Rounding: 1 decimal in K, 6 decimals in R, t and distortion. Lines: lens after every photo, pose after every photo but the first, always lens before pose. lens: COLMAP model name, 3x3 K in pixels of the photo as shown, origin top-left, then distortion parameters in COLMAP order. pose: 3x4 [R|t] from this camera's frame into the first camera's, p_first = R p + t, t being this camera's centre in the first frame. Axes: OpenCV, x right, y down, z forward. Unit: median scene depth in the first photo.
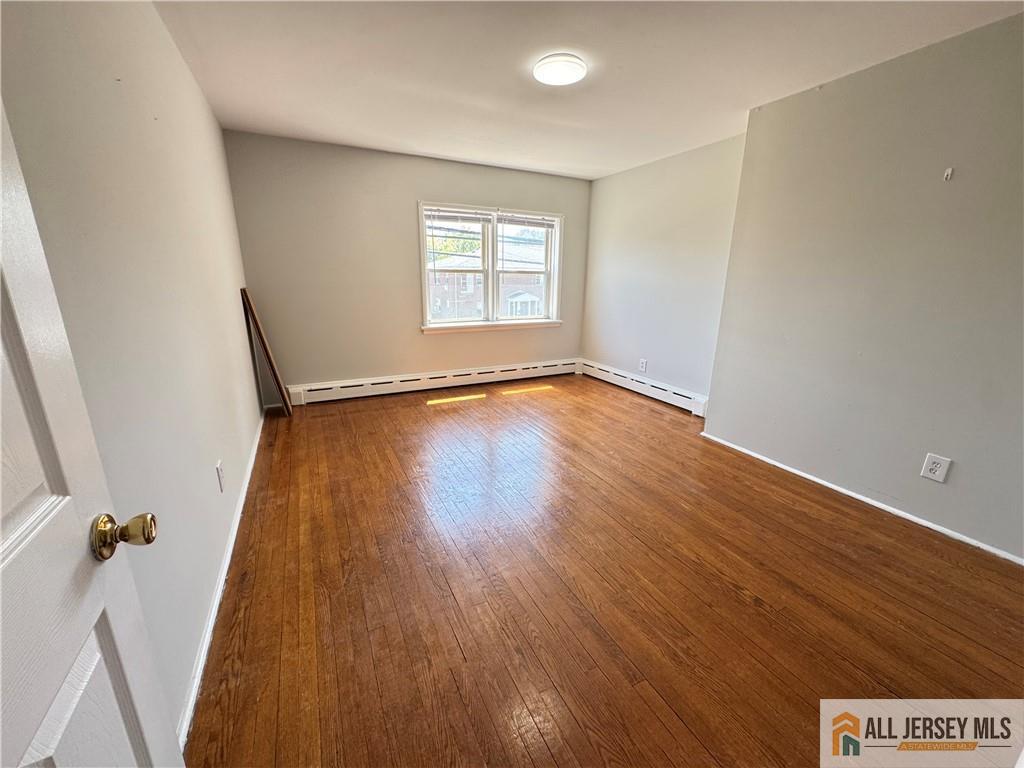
lens RADIAL K [[408.5, 0, 512.6], [0, 408.5, 382.8], [0, 0, 1]] dist [-0.002747, 0.000696]
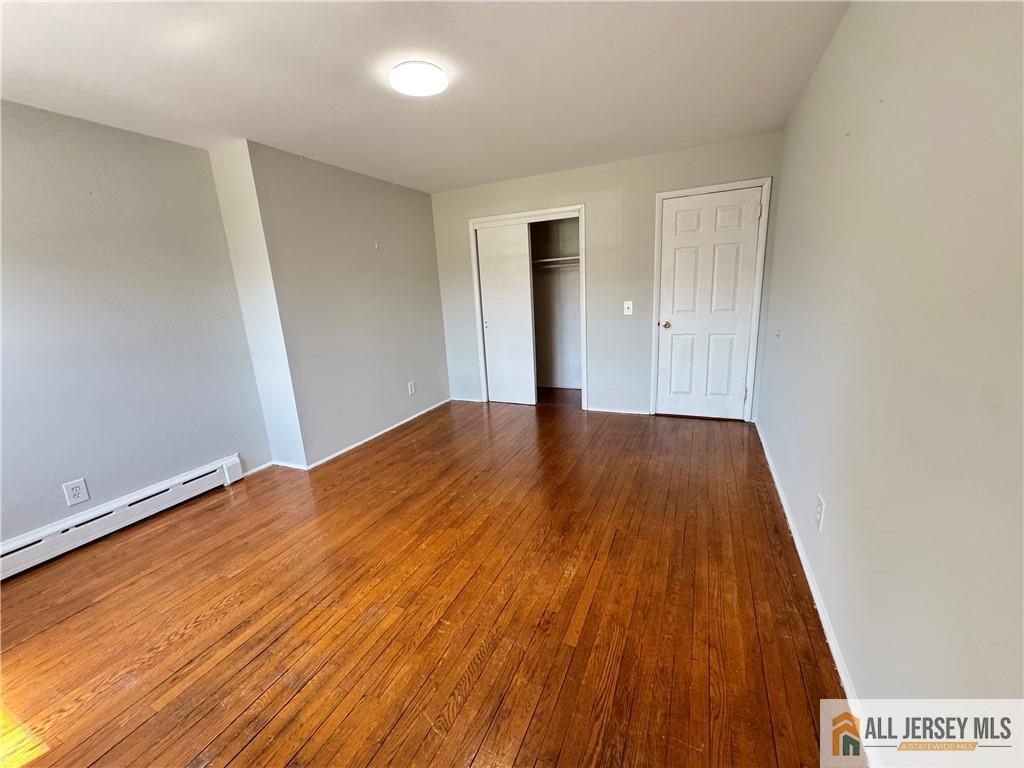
lens RADIAL K [[408.5, 0, 514.6], [0, 408.5, 381.7], [0, 0, 1]] dist [-0.002747, 0.000696]
pose [[-0.627719, -0.155817, 0.762686, -0.771437], [0.245331, 0.890234, 0.383791, -0.437381], [-0.738770, 0.428023, -0.520591, 1.516756]]
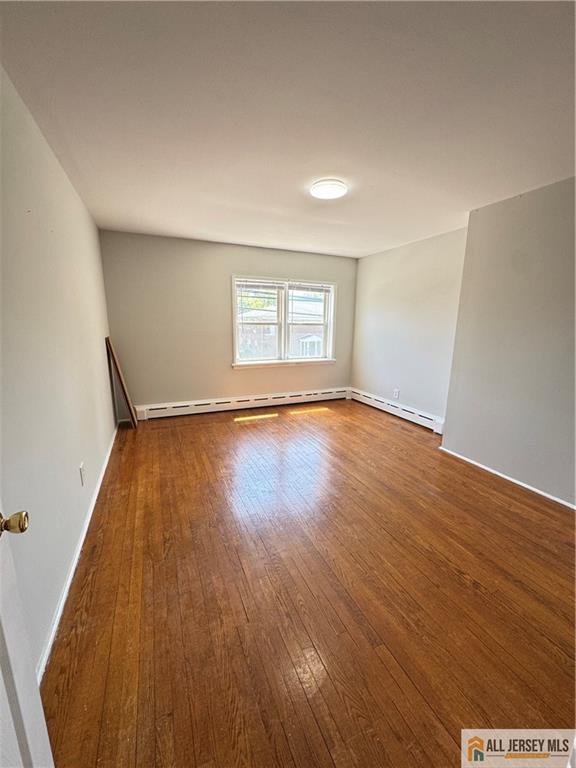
lens RADIAL K [[306.4, 0, 287.5], [0, 306.4, 382.1], [0, 0, 1]] dist [-0.002747, 0.000696]
pose [[0.998532, 0.010180, -0.053191, 0.035261], [-0.013530, 0.997921, -0.063014, -0.025435], [0.052439, 0.063641, 0.996594, -0.027807]]
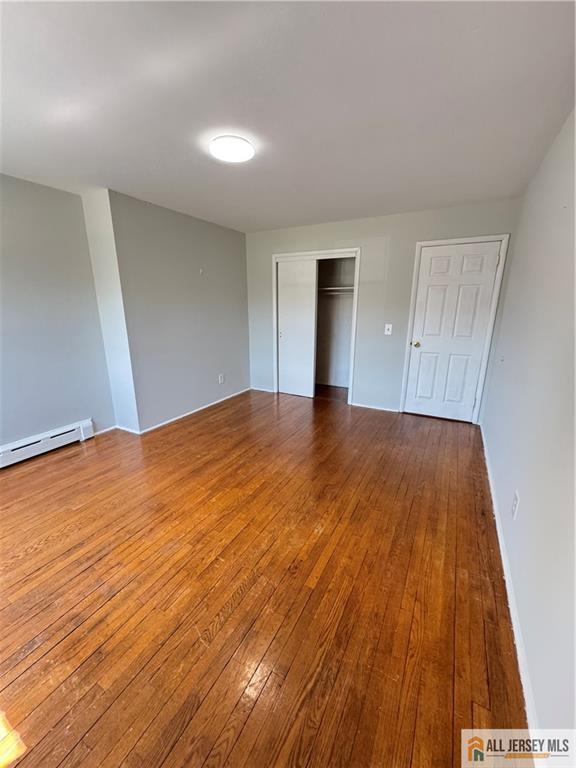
lens RADIAL K [[306.4, 0, 289.2], [0, 306.4, 382.1], [0, 0, 1]] dist [-0.002747, 0.000696]
pose [[-0.570998, -0.218024, 0.791472, -0.791494], [0.203000, 0.896654, 0.393450, -0.448041], [-0.795458, 0.385327, -0.467729, 1.463086]]
